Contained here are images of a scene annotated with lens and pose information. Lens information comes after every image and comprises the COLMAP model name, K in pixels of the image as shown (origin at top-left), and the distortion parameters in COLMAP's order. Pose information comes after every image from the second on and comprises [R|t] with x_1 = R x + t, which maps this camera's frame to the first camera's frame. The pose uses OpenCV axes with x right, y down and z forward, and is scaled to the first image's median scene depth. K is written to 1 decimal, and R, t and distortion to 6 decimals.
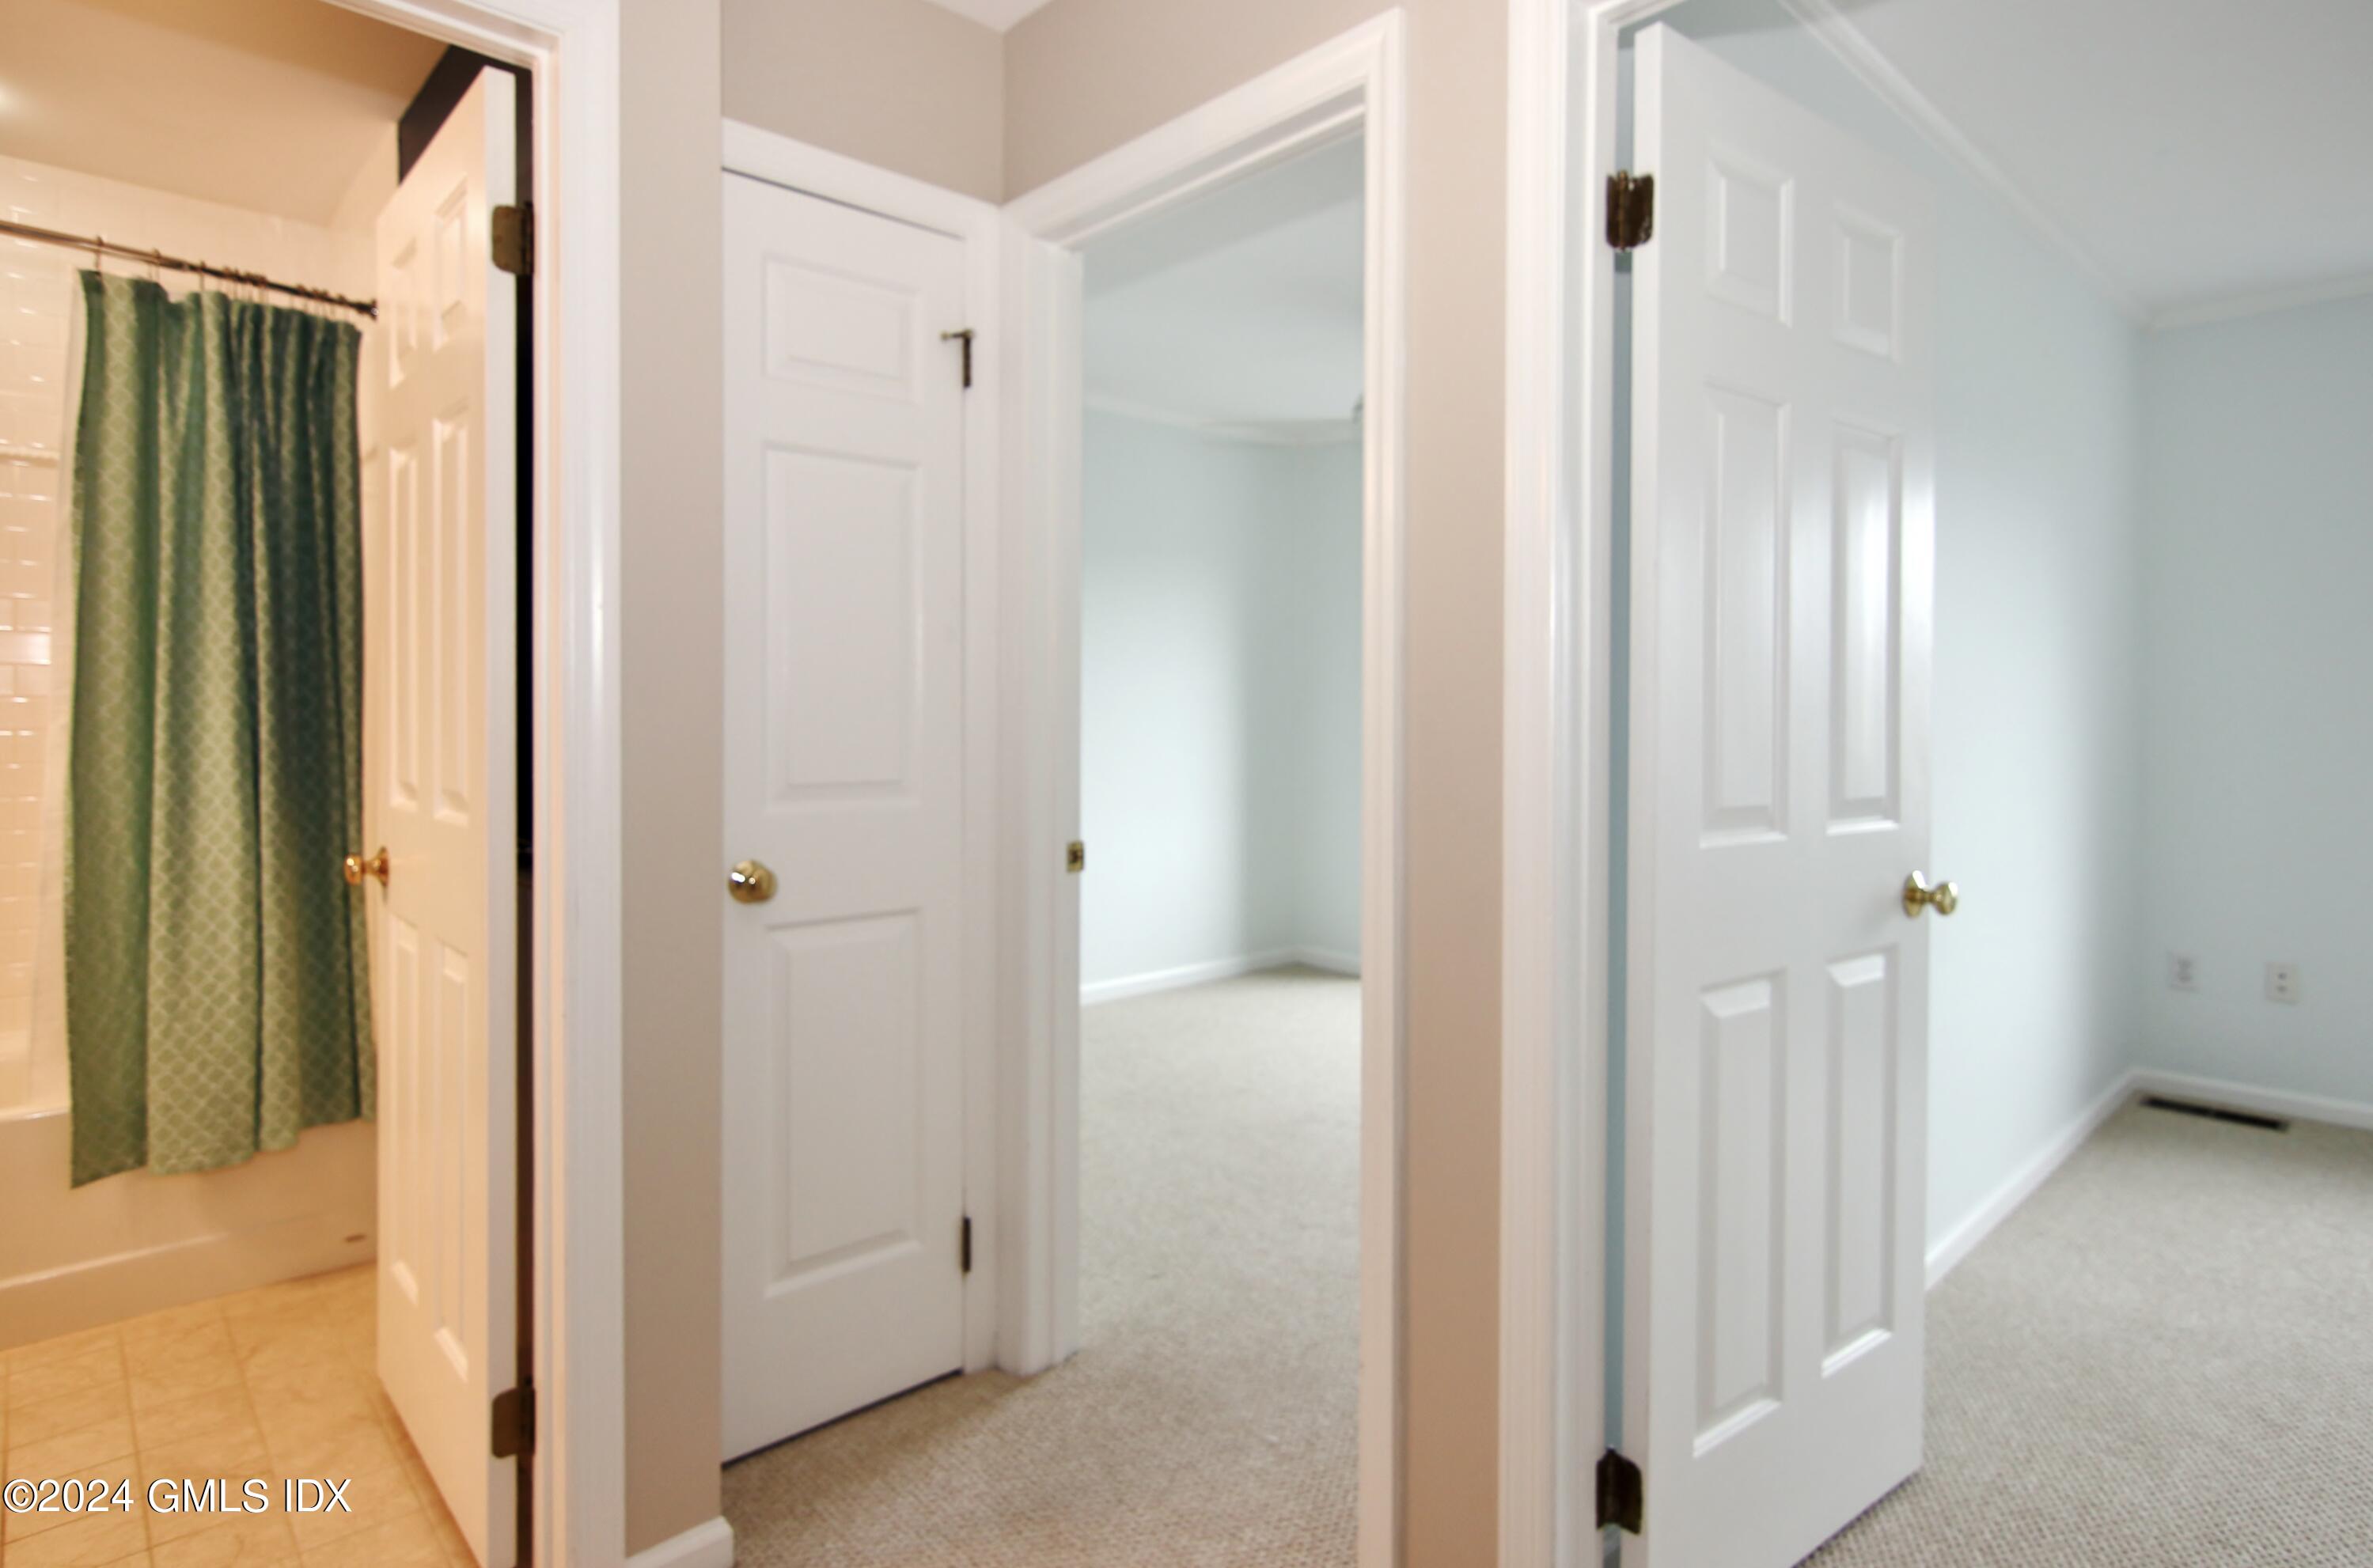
lens RADIAL K [[1239.5, 0, 1173.8], [0, 1239.5, 732.5], [0, 0, 1]] dist [0.000787, -0.000305]
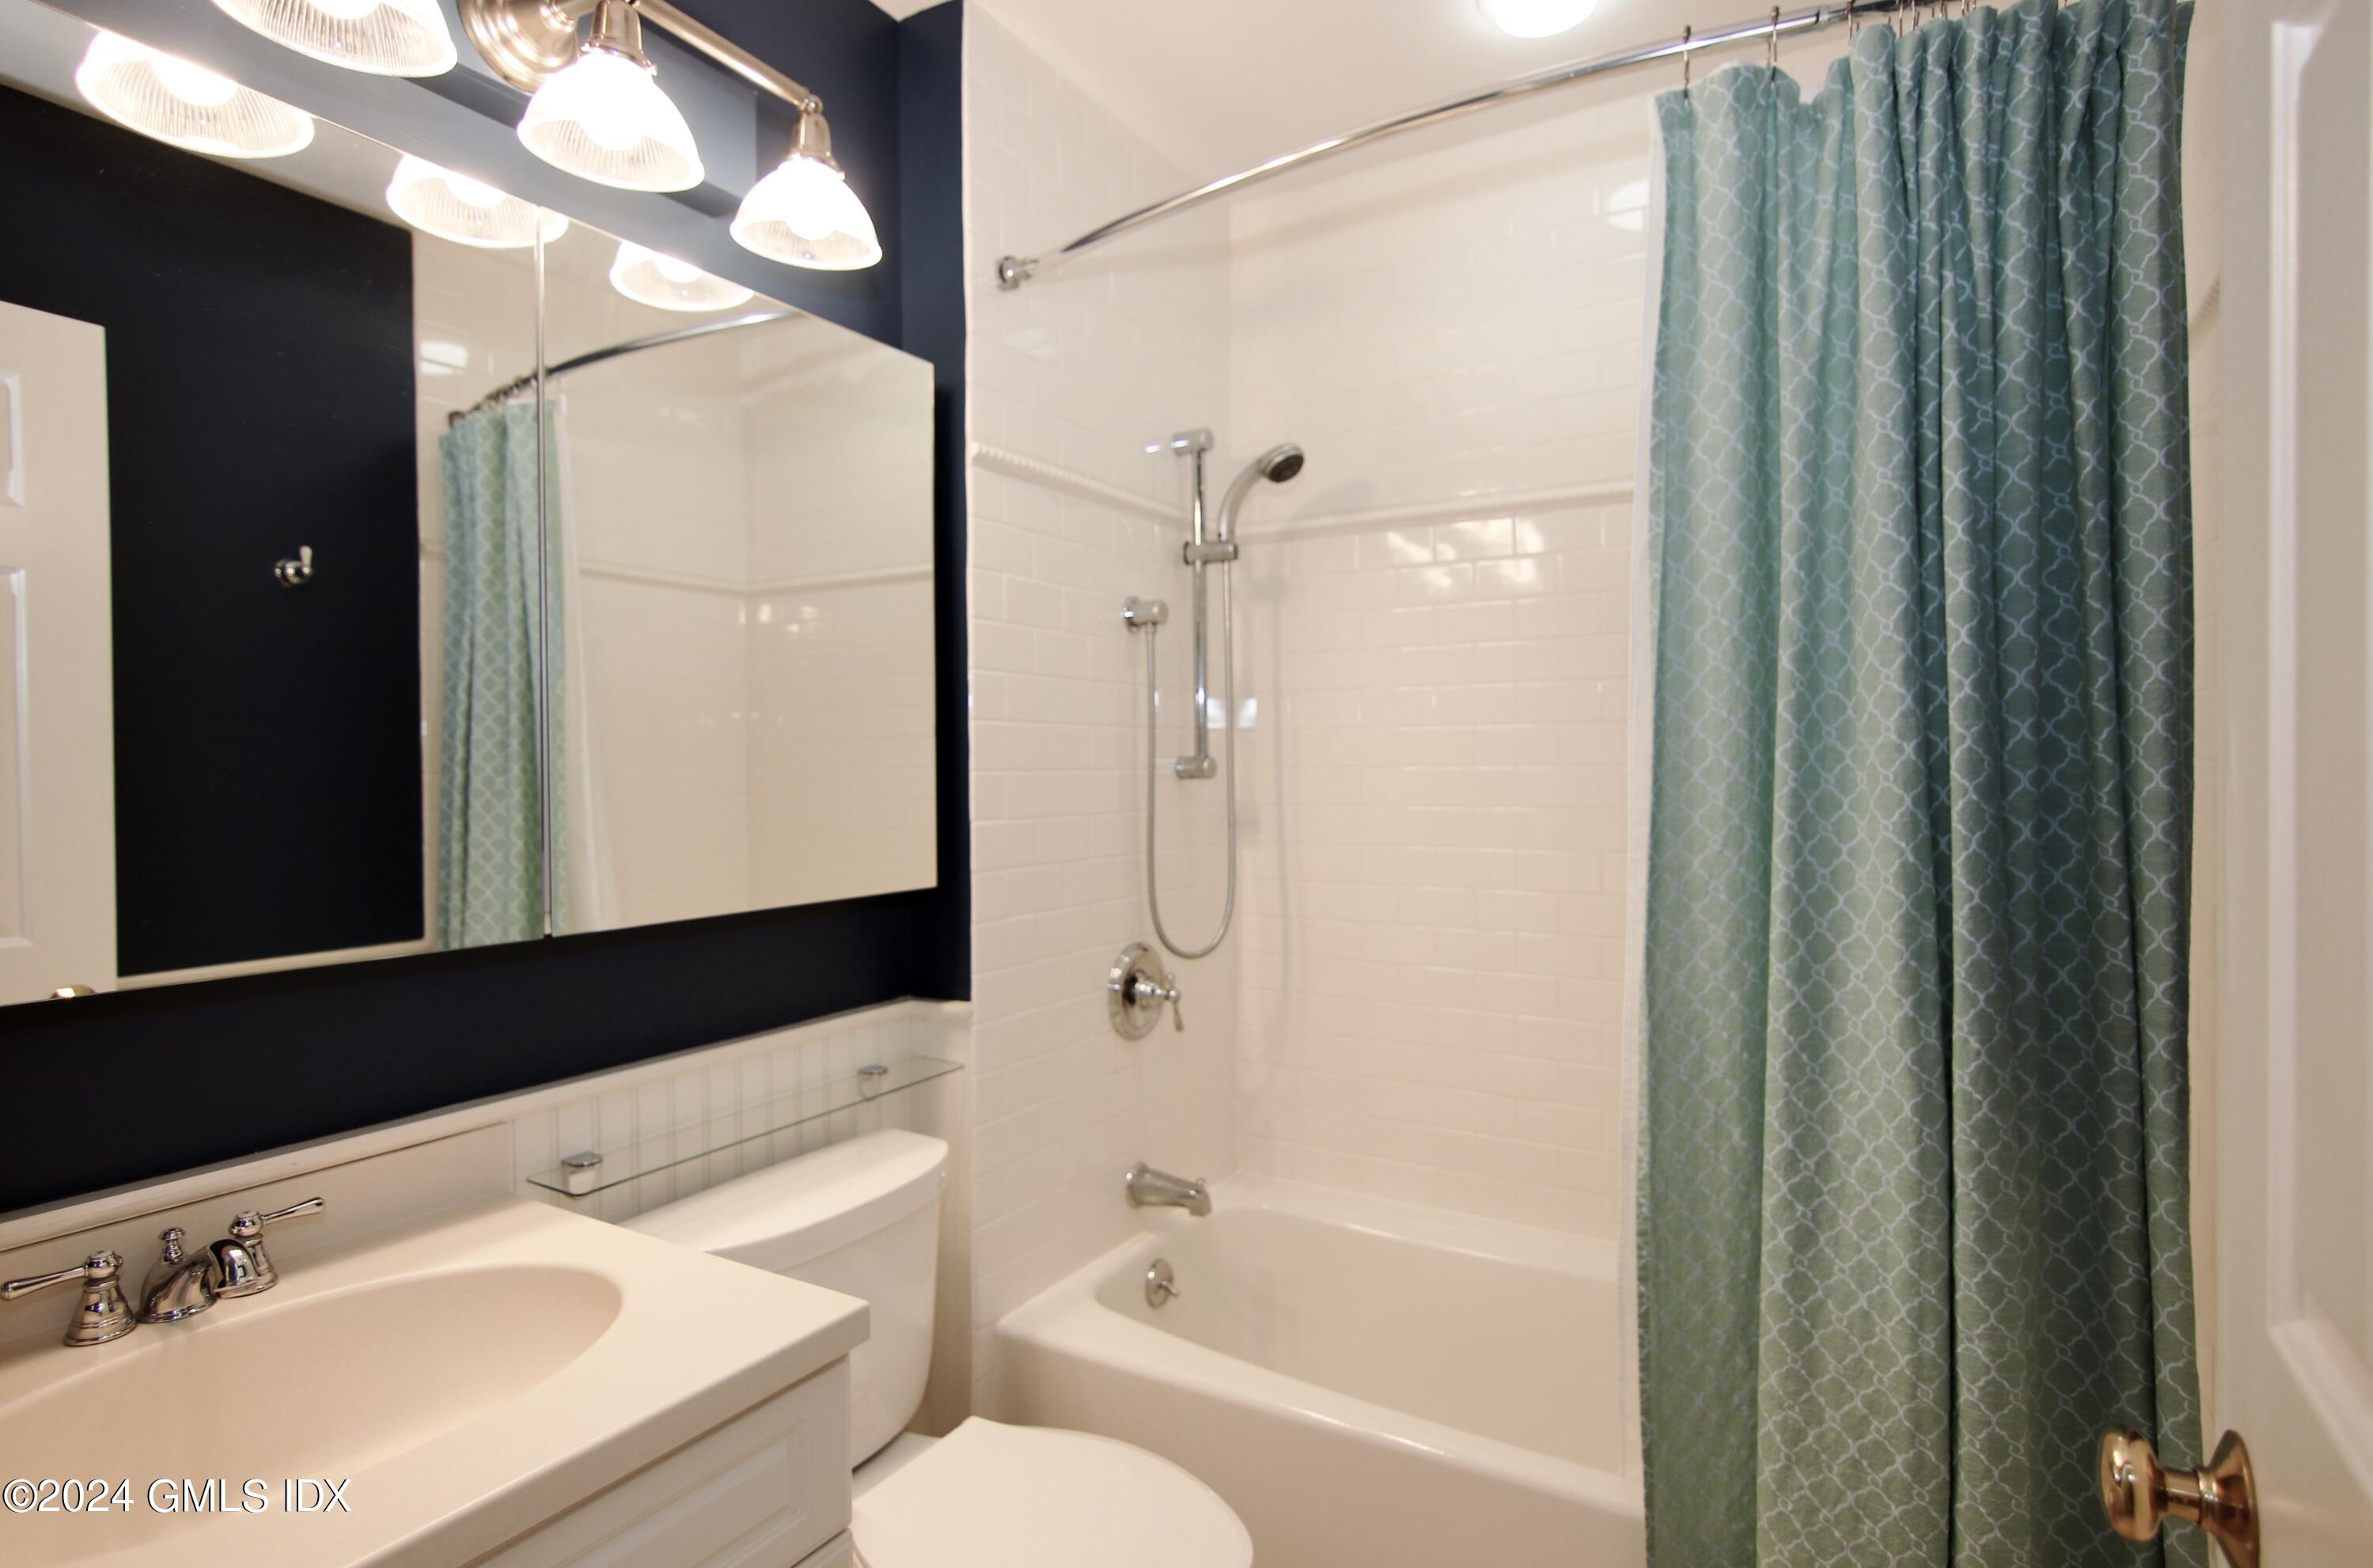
lens RADIAL K [[1239.5, 0, 1184.7], [0, 1239.5, 775.9], [0, 0, 1]] dist [0.000787, -0.000305]
pose [[0.291579, 0.000820, -0.956547, -0.372840], [-0.004224, 0.999991, -0.000430, -0.054699], [0.956538, 0.004166, 0.291580, 0.586557]]
